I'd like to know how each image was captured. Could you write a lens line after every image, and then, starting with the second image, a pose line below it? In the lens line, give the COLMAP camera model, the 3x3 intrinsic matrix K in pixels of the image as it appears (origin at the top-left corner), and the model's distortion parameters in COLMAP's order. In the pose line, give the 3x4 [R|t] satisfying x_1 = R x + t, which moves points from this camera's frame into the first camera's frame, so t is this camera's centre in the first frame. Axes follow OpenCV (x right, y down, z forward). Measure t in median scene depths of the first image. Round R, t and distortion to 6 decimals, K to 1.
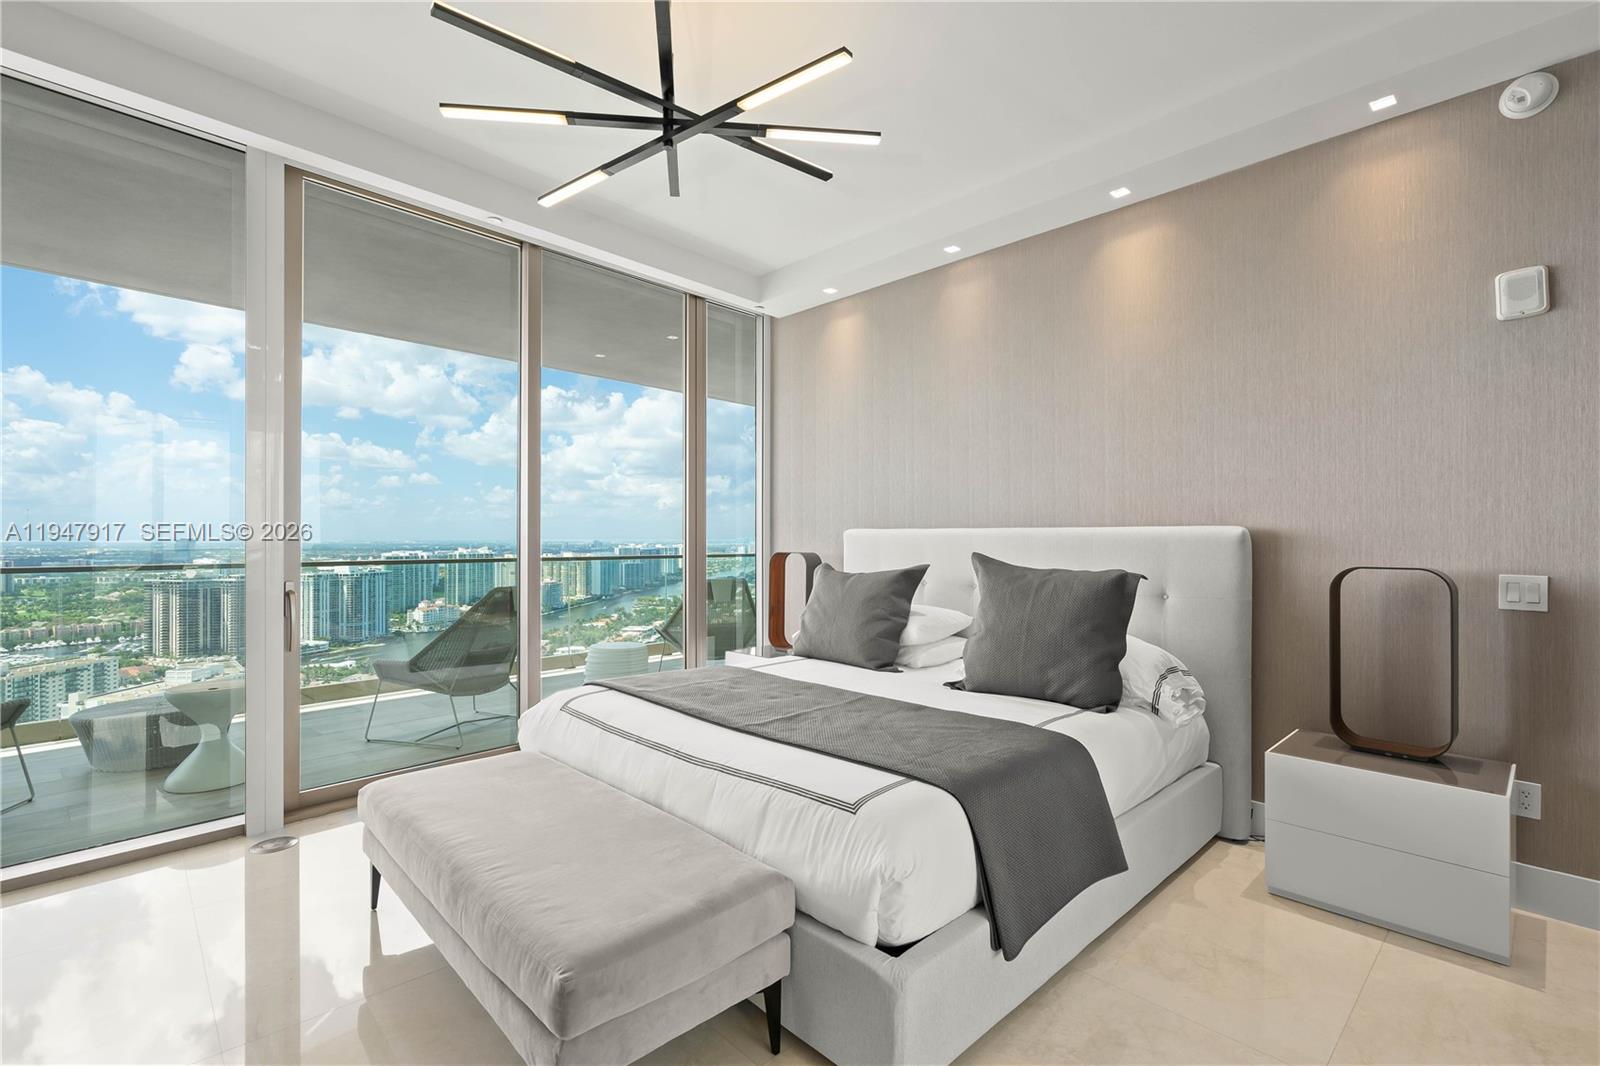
lens RADIAL K [[758.4, 0, 796.1], [0, 758.4, 535.8], [0, 0, 1]] dist [0.000165, 0.000014]
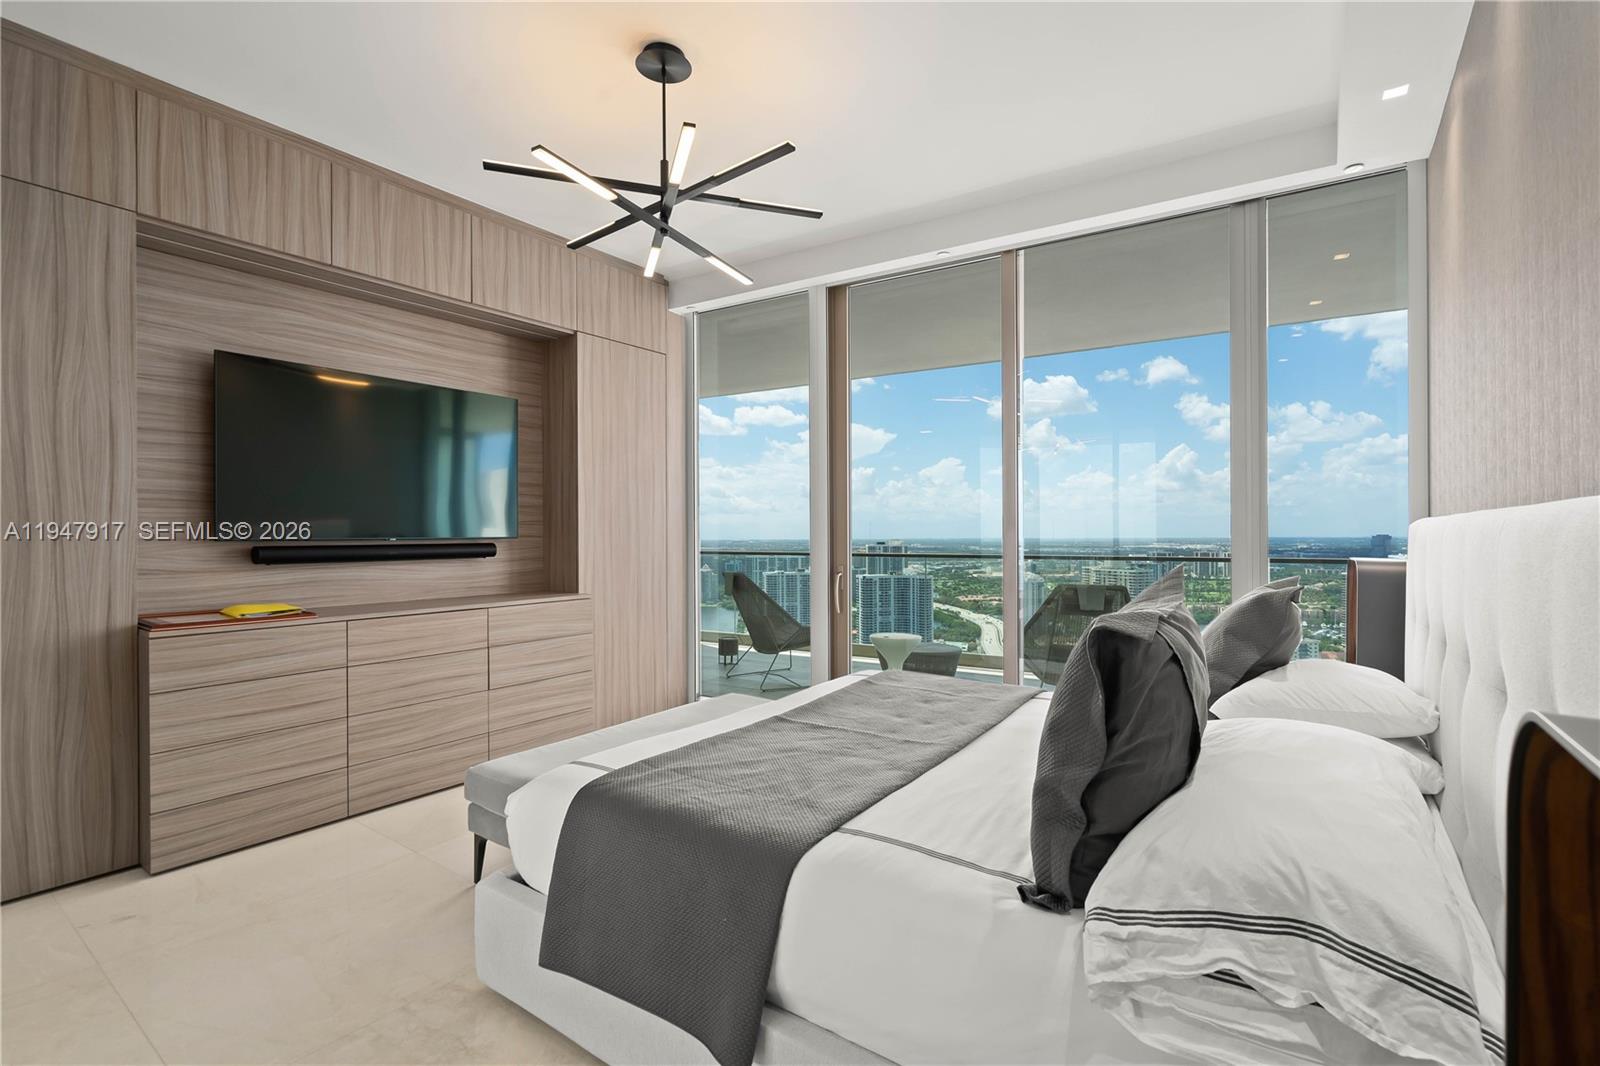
lens RADIAL K [[758.4, 0, 796.1], [0, 758.4, 535.8], [0, 0, 1]] dist [0.000165, 0.000014]
pose [[0.104763, -0.000035, -0.994497, 0.439182], [0.005938, 0.999982, 0.000590, 0.001502], [0.994479, -0.005968, 0.104761, 0.417185]]
